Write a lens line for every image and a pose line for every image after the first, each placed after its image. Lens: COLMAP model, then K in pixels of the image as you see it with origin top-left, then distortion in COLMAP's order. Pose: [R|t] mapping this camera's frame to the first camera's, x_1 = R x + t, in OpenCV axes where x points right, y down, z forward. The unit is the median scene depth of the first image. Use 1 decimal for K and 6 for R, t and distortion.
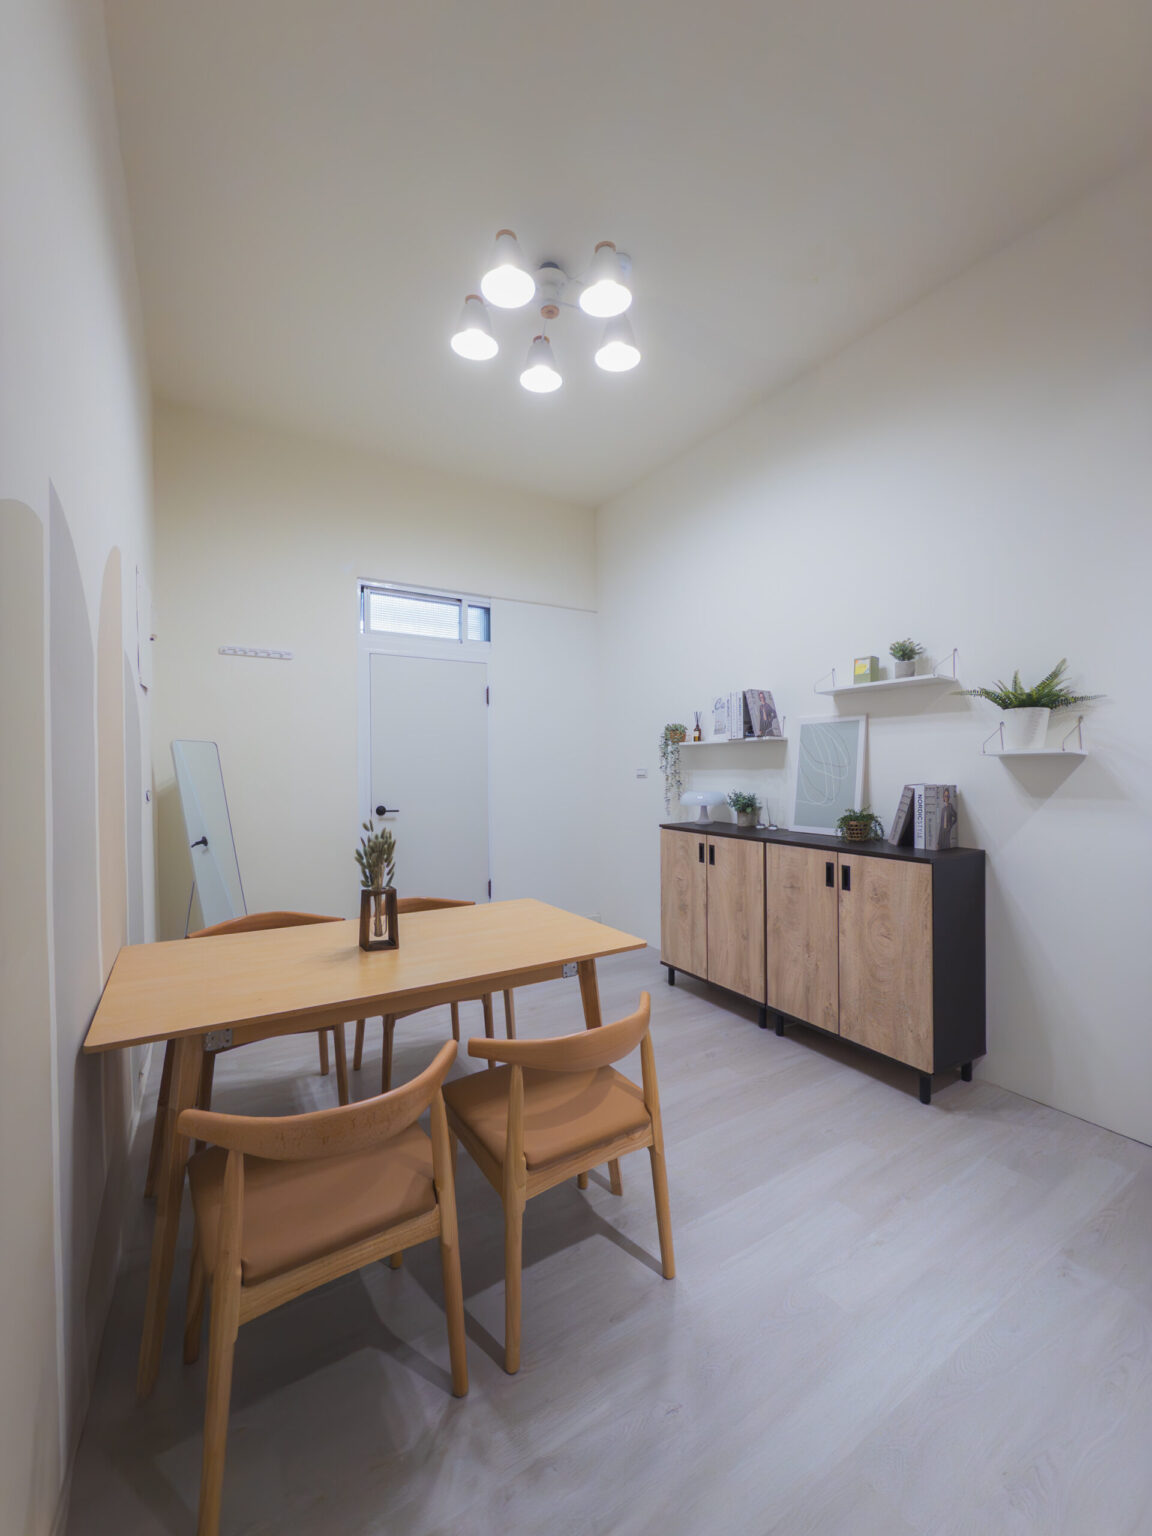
lens RADIAL K [[613.8, 0, 575.1], [0, 613.8, 772.8], [0, 0, 1]] dist [-0.000739, -0.000352]
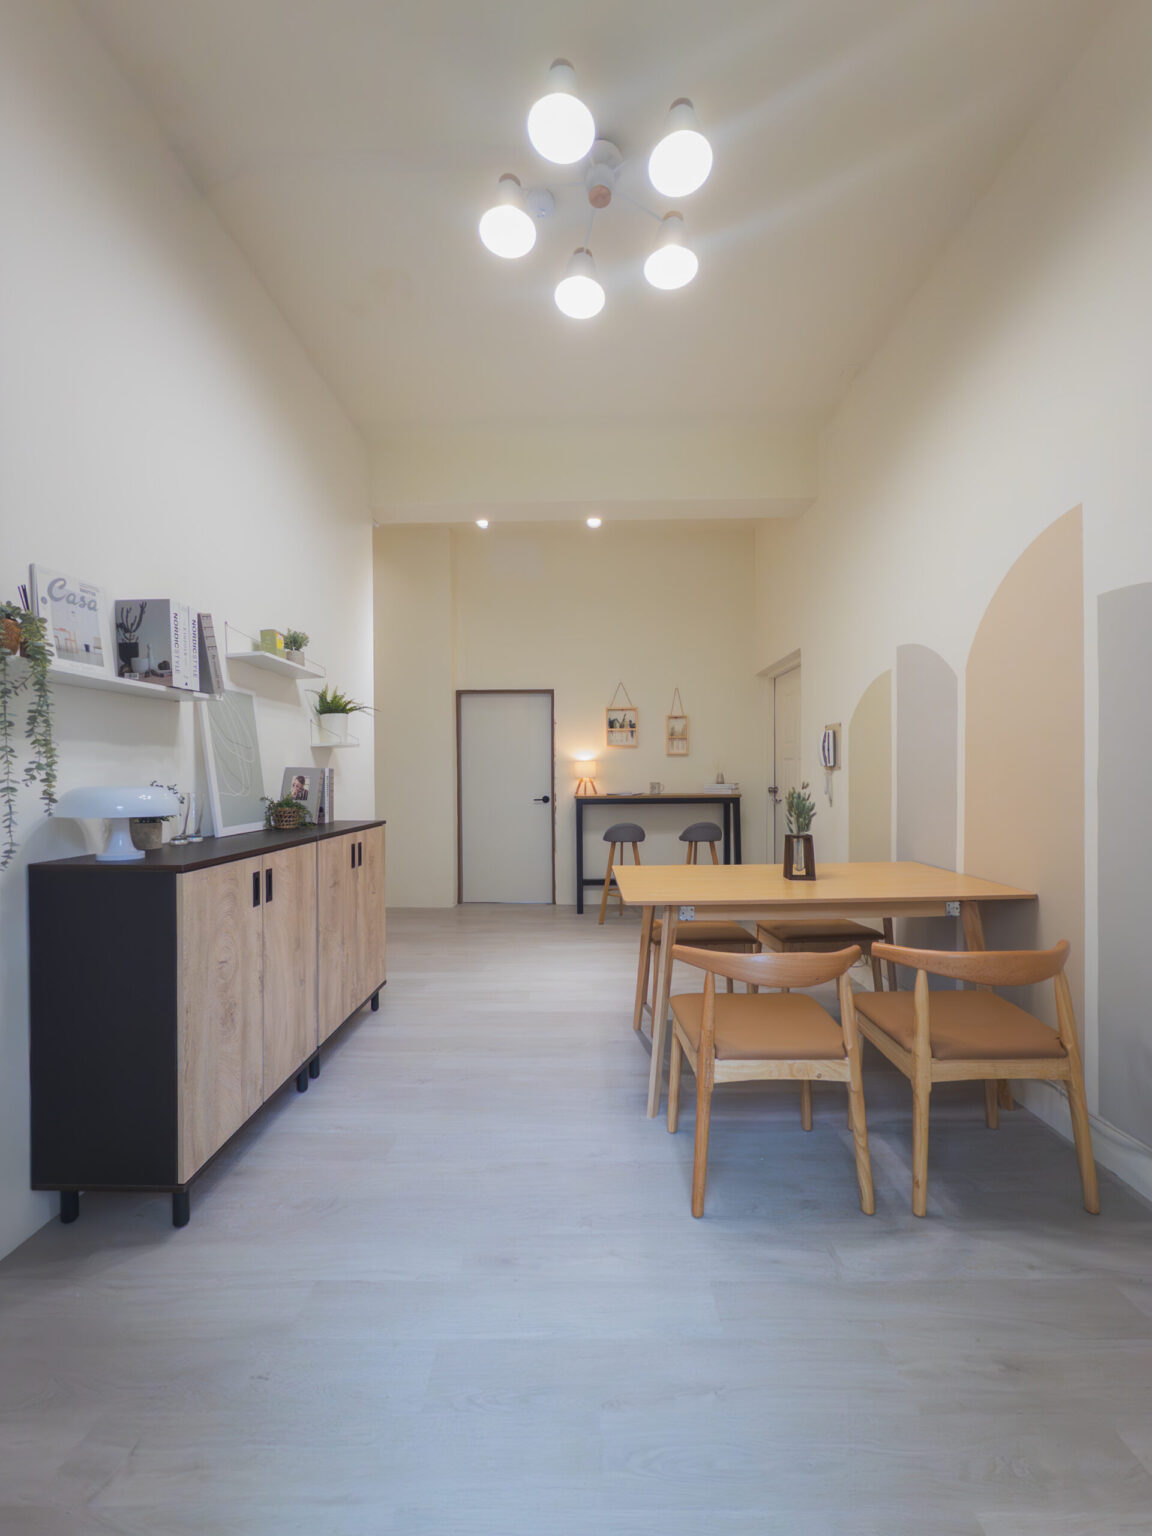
lens RADIAL K [[607.6, 0, 575.2], [0, 607.6, 778.6], [0, 0, 1]] dist [0.000200, -0.000027]
pose [[-0.842153, 0.008174, 0.539176, -0.347106], [0.015956, 0.999825, 0.009766, 0.027436], [-0.539002, 0.016828, -0.842136, 1.315162]]
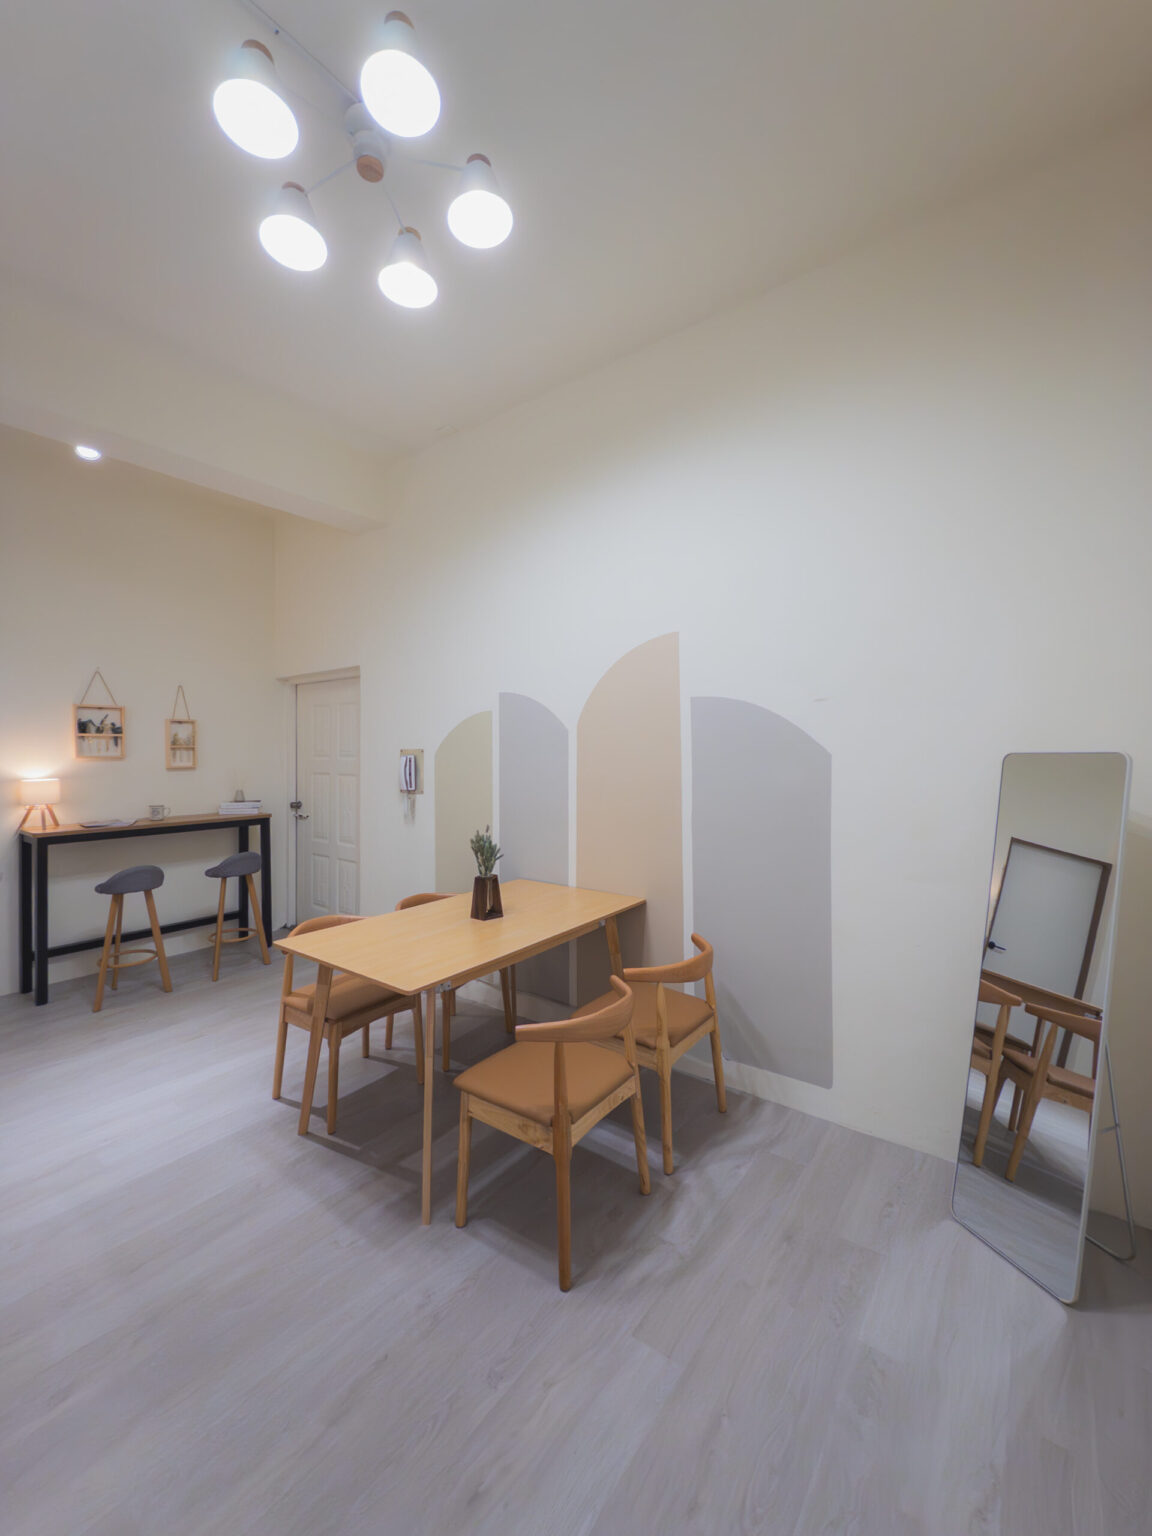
lens RADIAL K [[626.4, 0, 545.3], [0, 626.4, 749.3], [0, 0, 1]] dist [-0.000549, 0.000070]
pose [[-0.943675, 0.009000, -0.330751, 0.008392], [0.008324, 0.999959, 0.003461, -0.056241], [0.330769, 0.000513, -0.943712, 1.335476]]
